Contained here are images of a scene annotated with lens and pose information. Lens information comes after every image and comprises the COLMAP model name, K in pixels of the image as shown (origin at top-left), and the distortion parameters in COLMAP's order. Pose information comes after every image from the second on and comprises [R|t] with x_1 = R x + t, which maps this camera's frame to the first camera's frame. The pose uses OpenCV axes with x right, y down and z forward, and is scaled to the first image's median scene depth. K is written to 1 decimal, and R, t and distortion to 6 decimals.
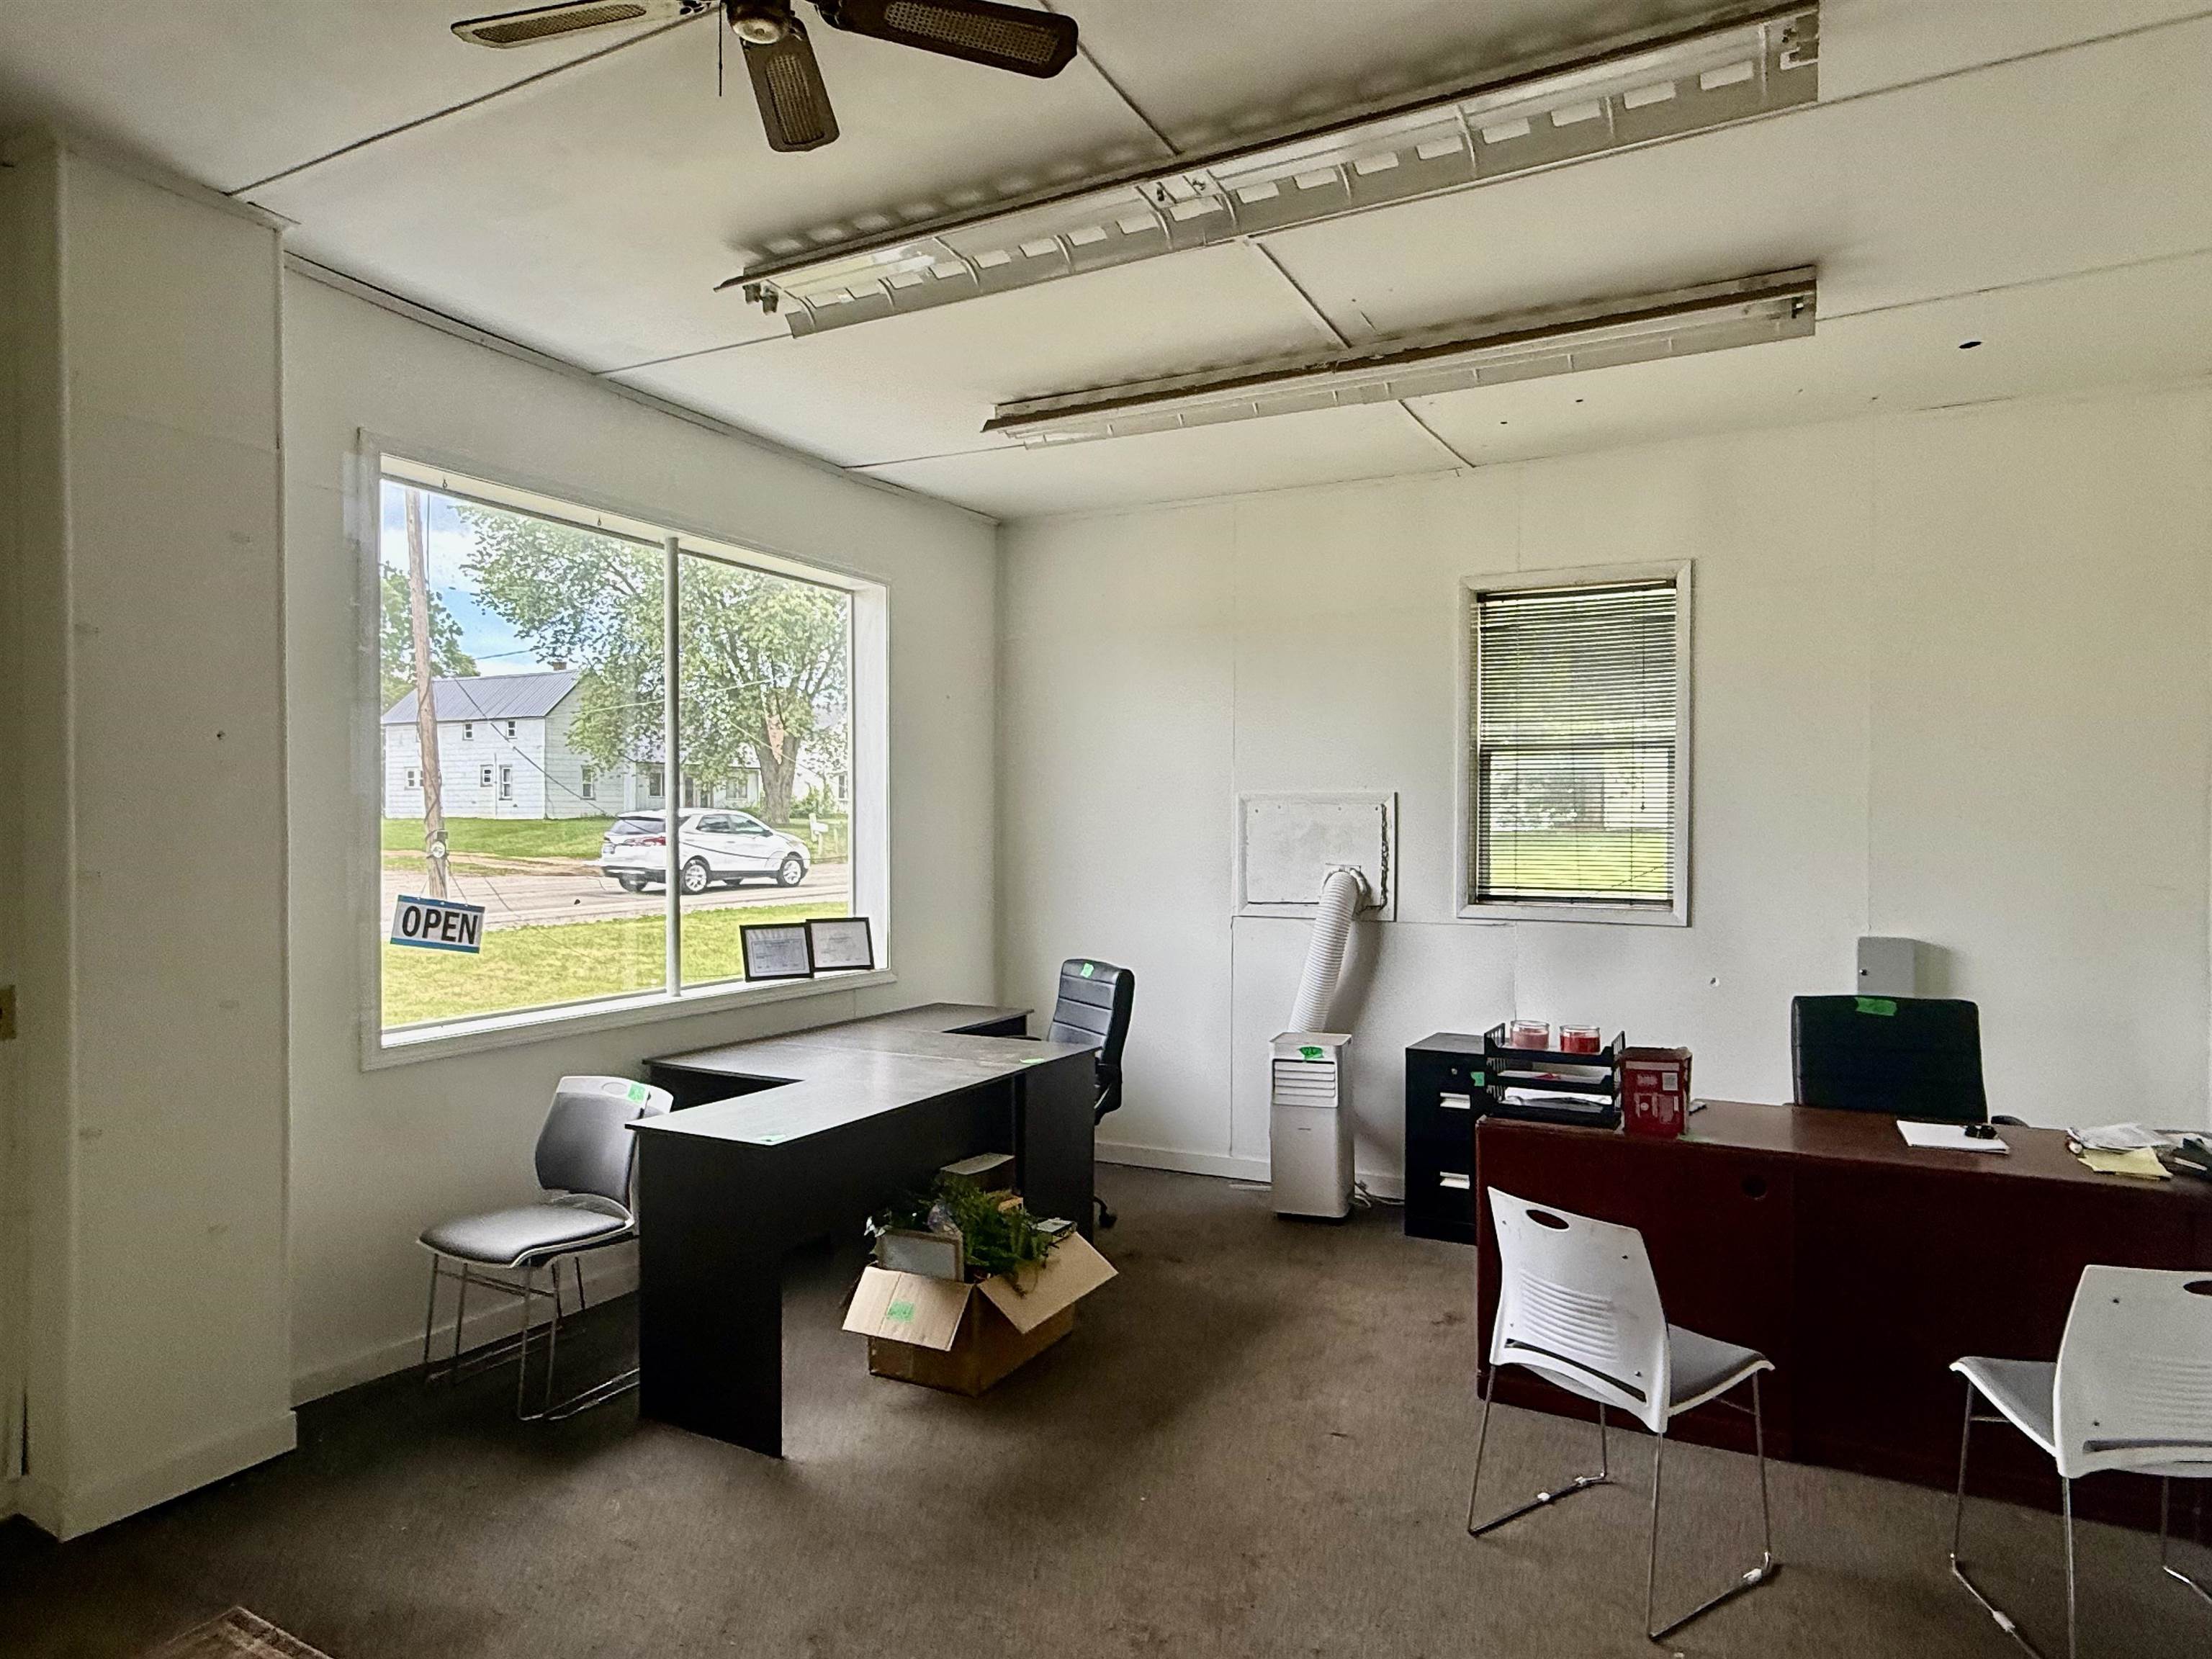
lens RADIAL K [[1278.6, 0, 1103.8], [0, 1278.6, 826.3], [0, 0, 1]] dist [0.000411, 0.003744]
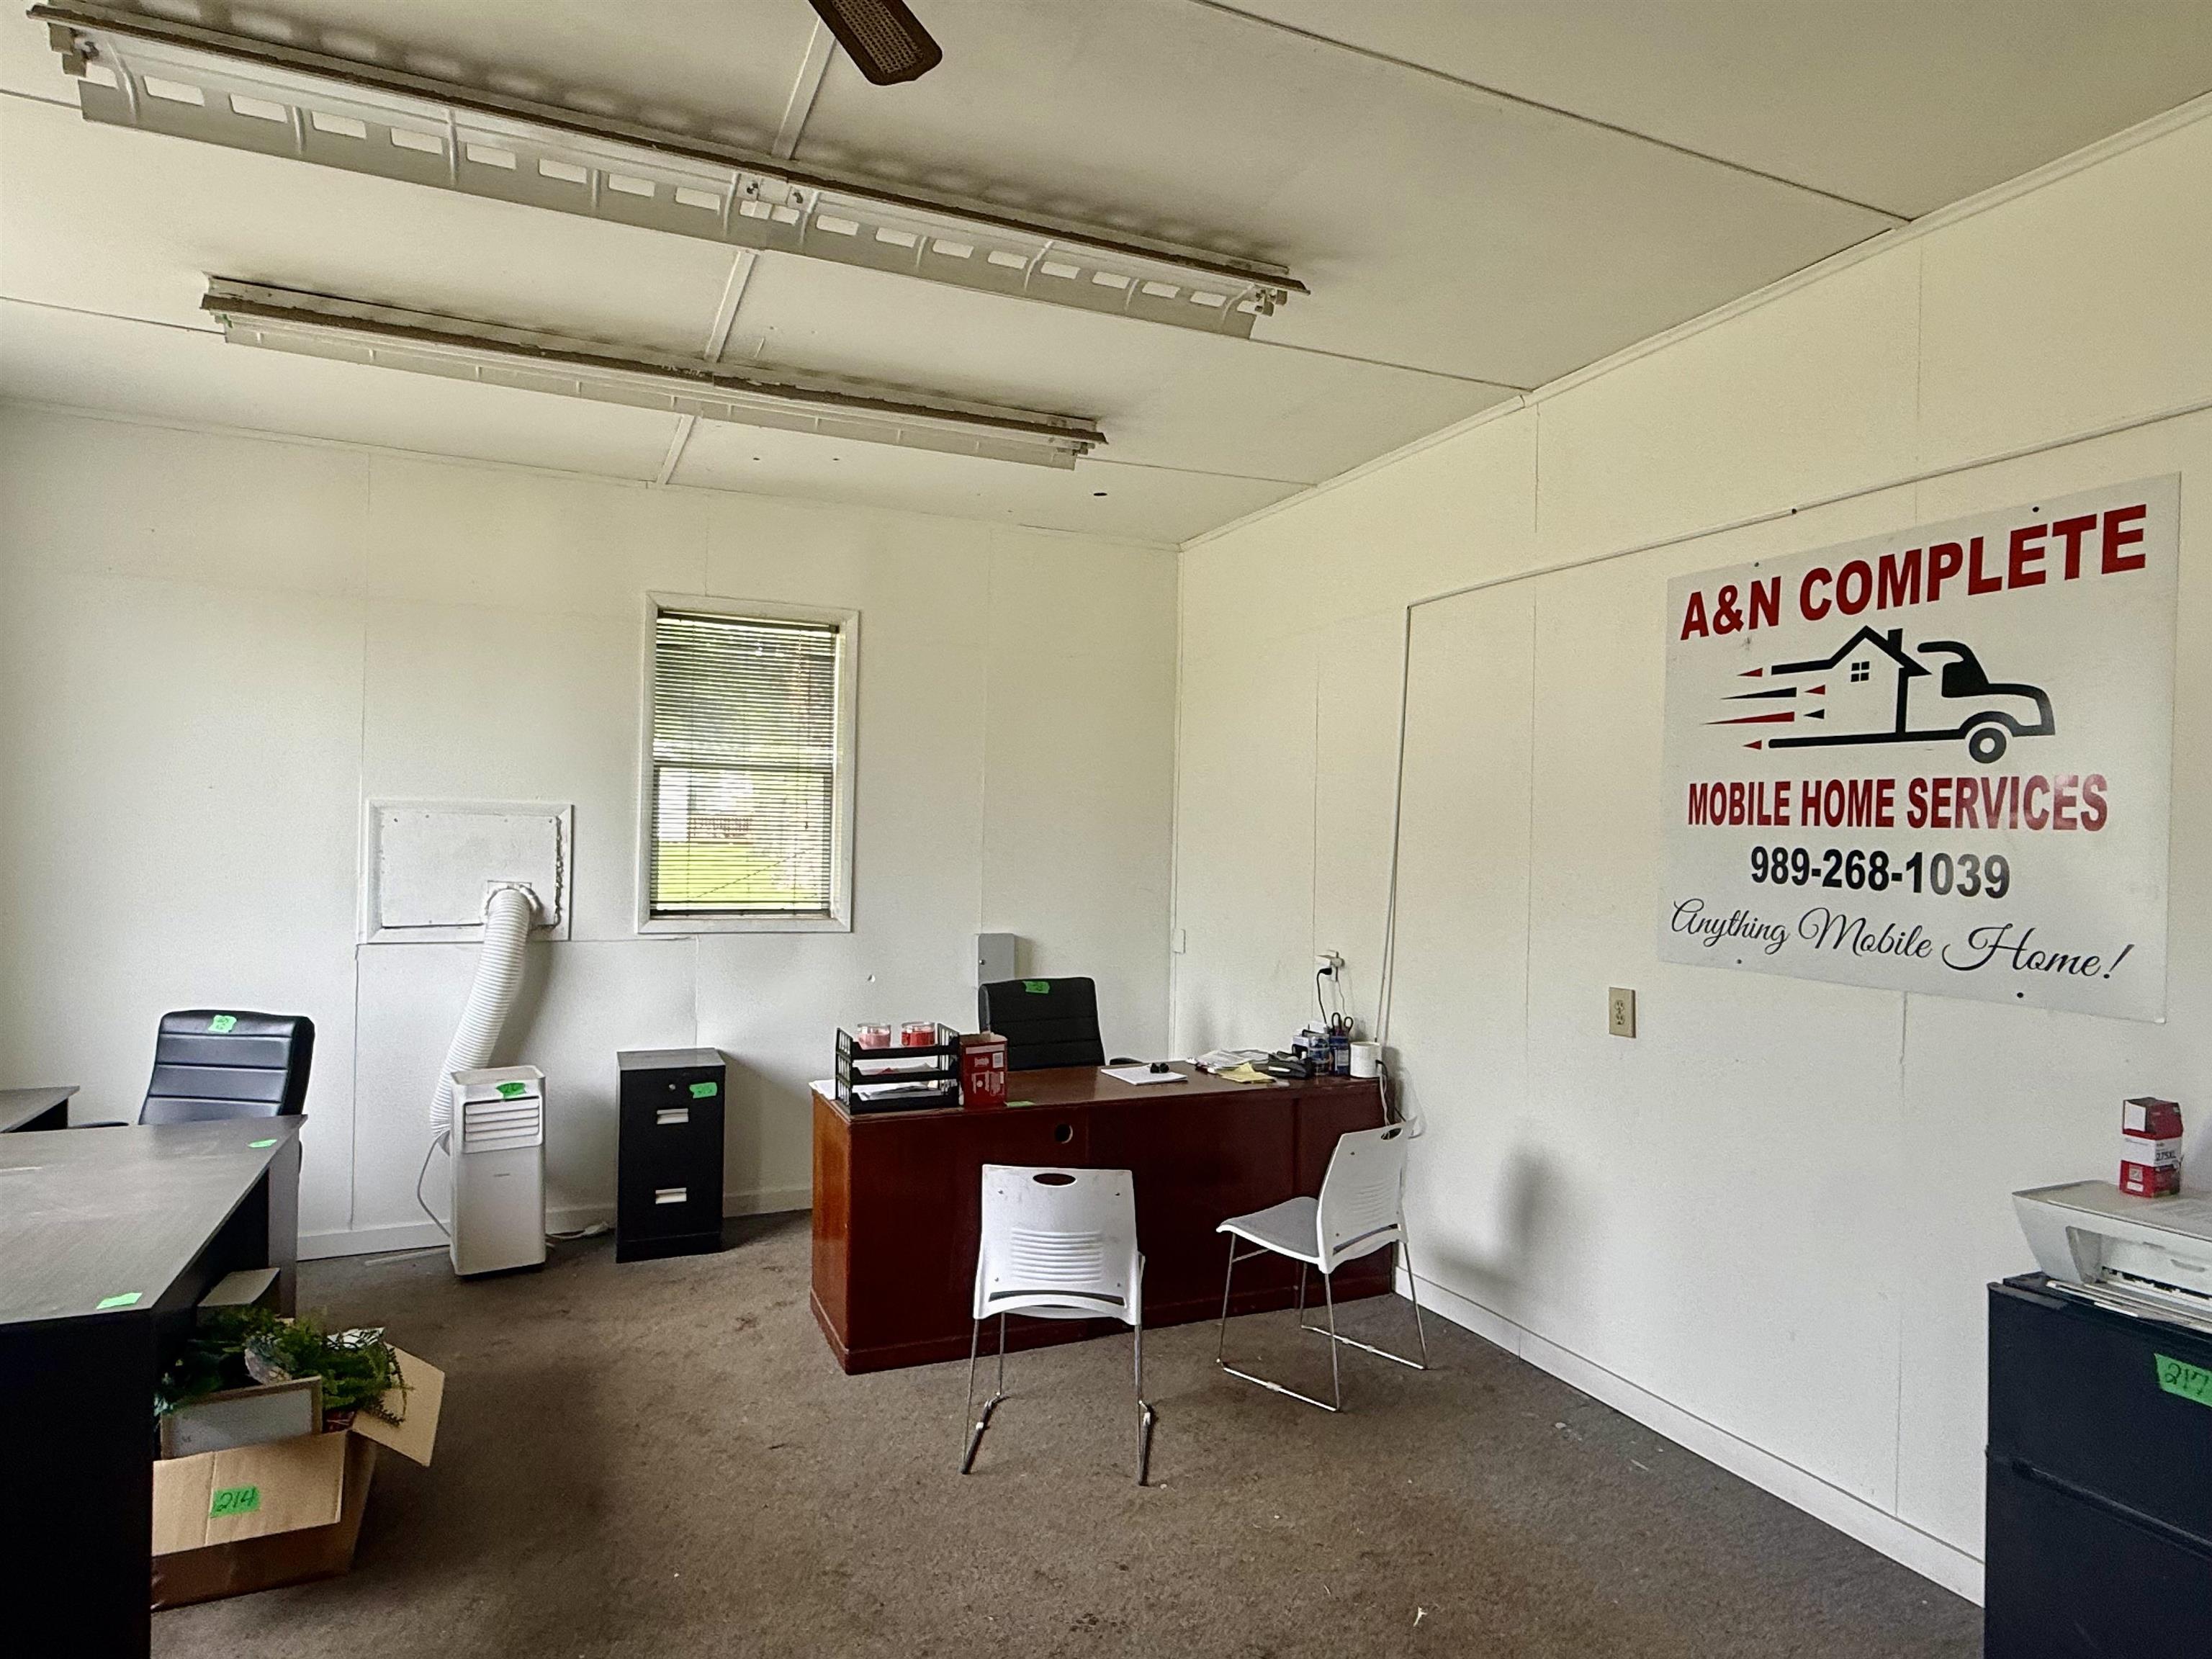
lens RADIAL K [[1278.6, 0, 1101.4], [0, 1278.6, 839.2], [0, 0, 1]] dist [0.000411, 0.003744]
pose [[0.637876, 0.011544, 0.770052, -0.394747], [-0.015459, 0.999878, -0.002183, -0.007847], [-0.769984, -0.010512, 0.637977, 0.142011]]
